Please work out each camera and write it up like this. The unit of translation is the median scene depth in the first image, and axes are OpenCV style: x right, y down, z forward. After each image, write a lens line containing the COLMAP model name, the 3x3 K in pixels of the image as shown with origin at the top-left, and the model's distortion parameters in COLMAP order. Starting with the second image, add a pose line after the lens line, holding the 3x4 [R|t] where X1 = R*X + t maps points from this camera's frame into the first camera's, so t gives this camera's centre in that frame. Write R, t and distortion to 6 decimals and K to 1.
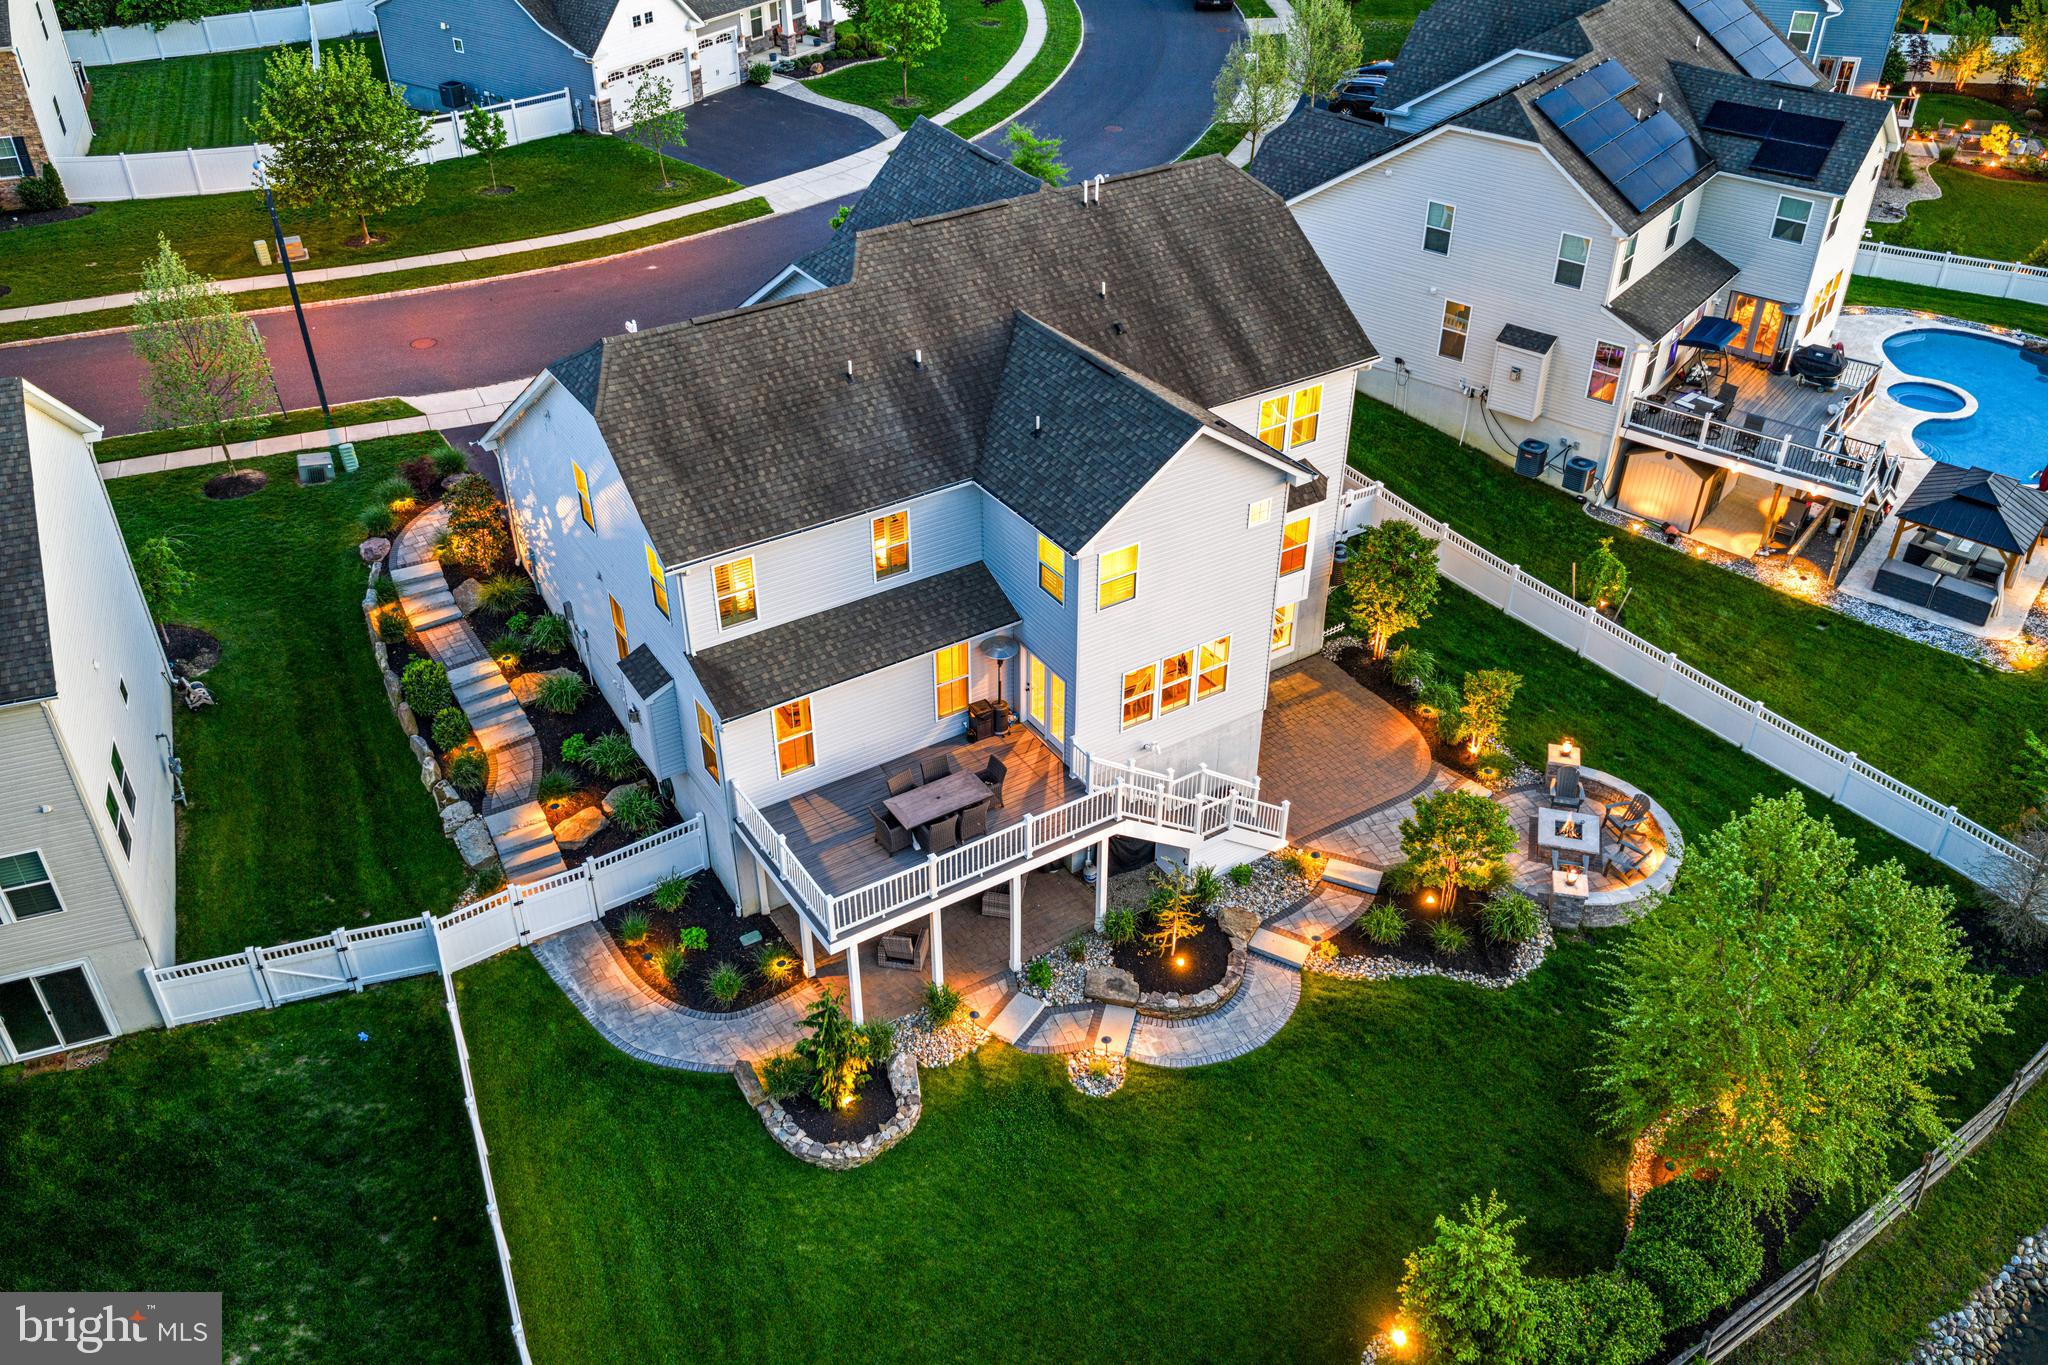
lens RADIAL K [[1692.8, 0, 1016.8], [0, 1692.8, 670.5], [0, 0, 1]] dist [0.002968, -0.002801]
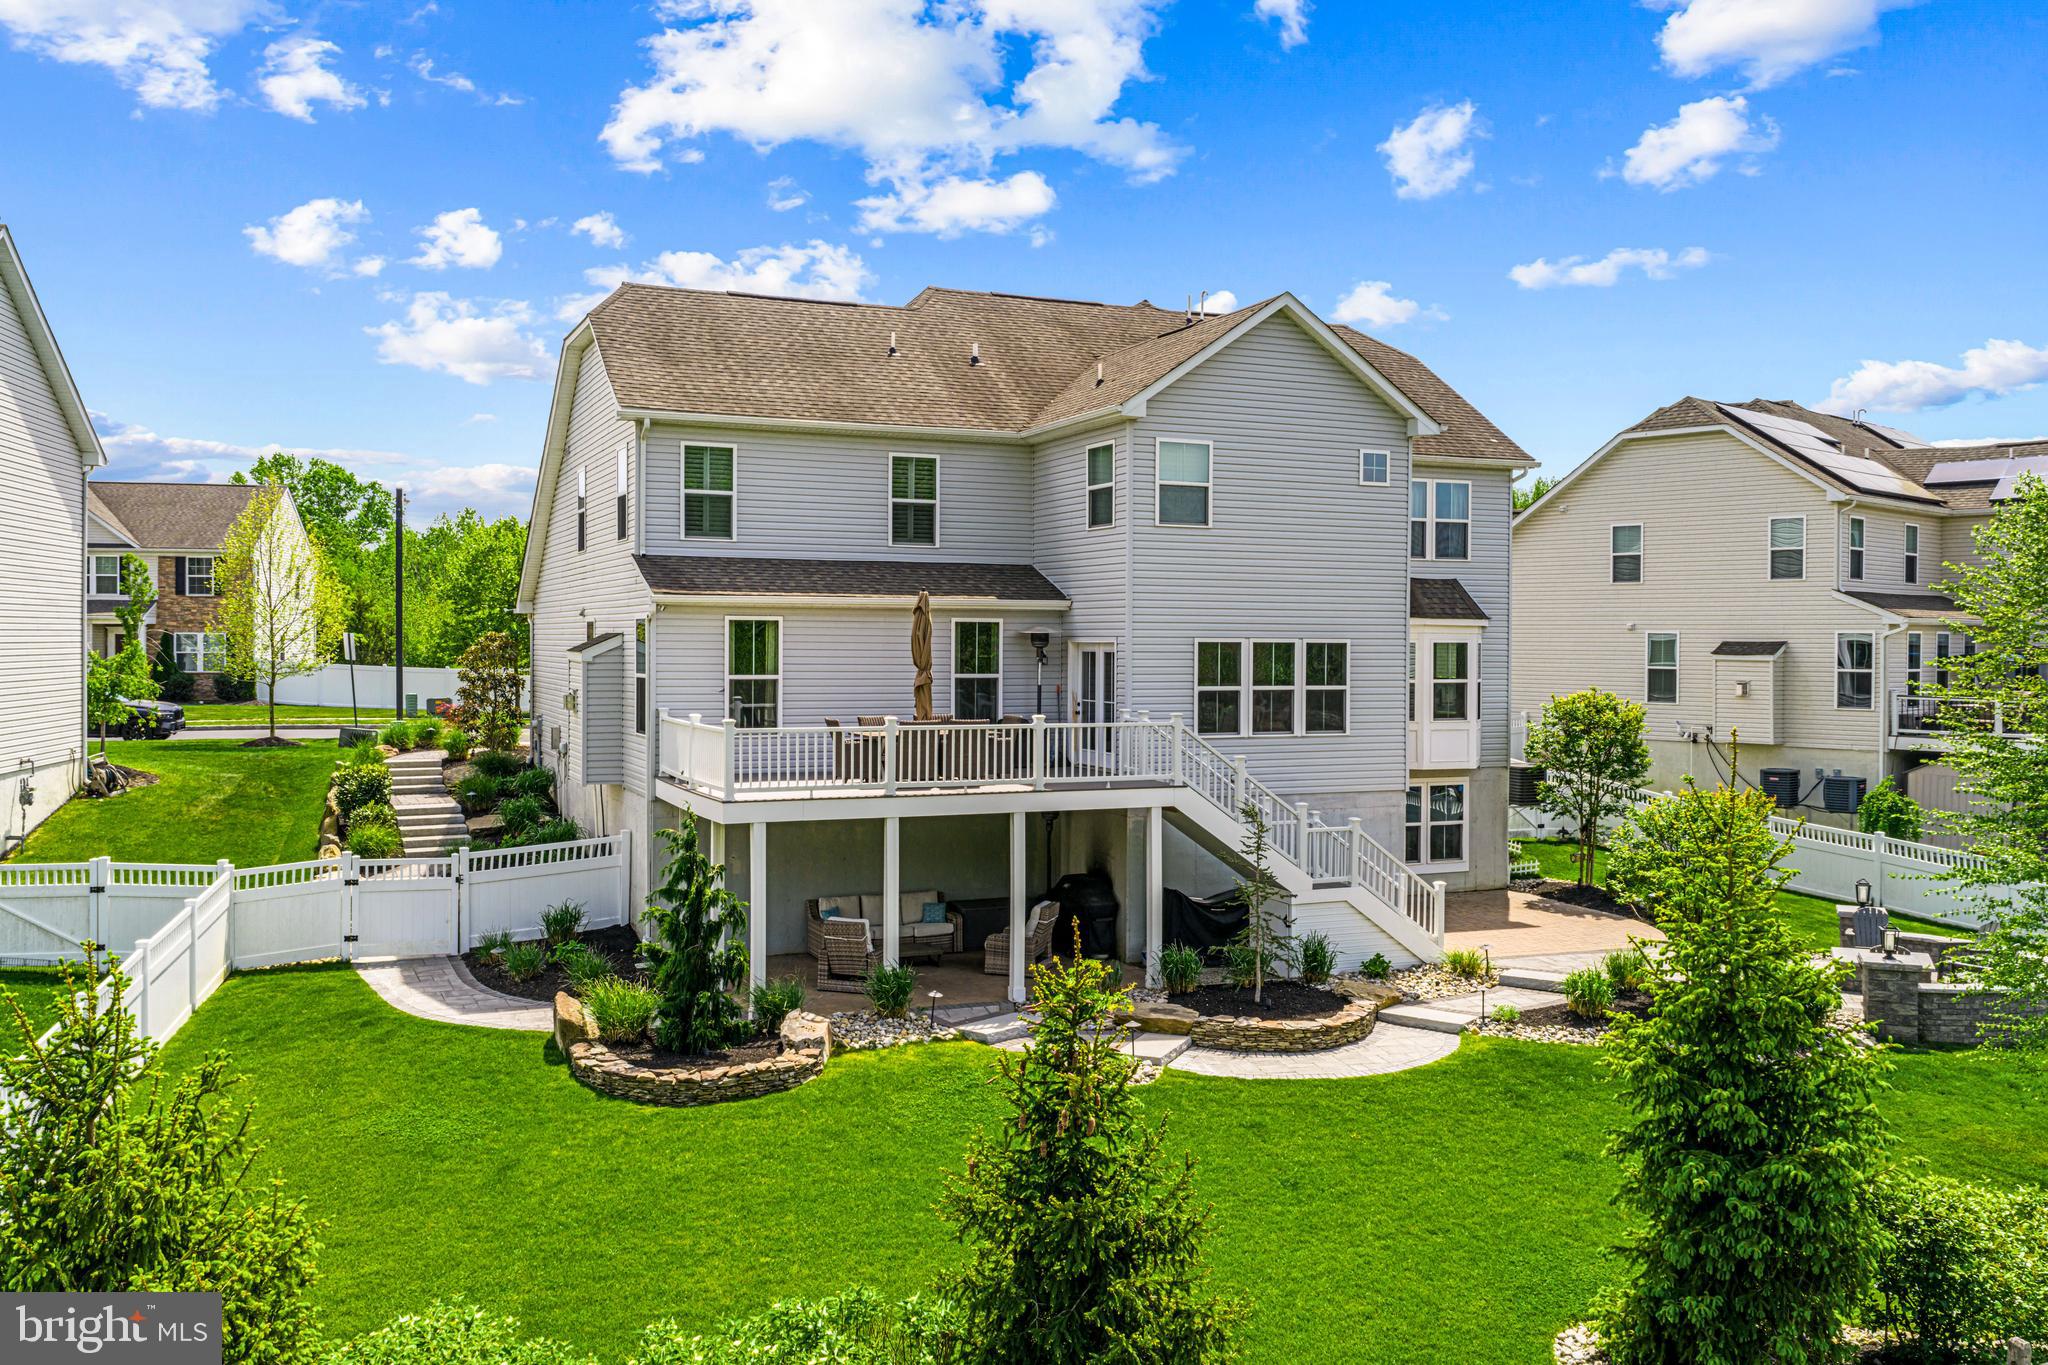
lens RADIAL K [[1692.8, 0, 1012.3], [0, 1692.8, 638.4], [0, 0, 1]] dist [0.002968, -0.002801]
pose [[0.987750, 0.006058, -0.155925, 0.071728], [-0.094316, 0.819240, -0.565641, 0.311848], [0.124313, 0.573418, 0.809776, 0.272570]]
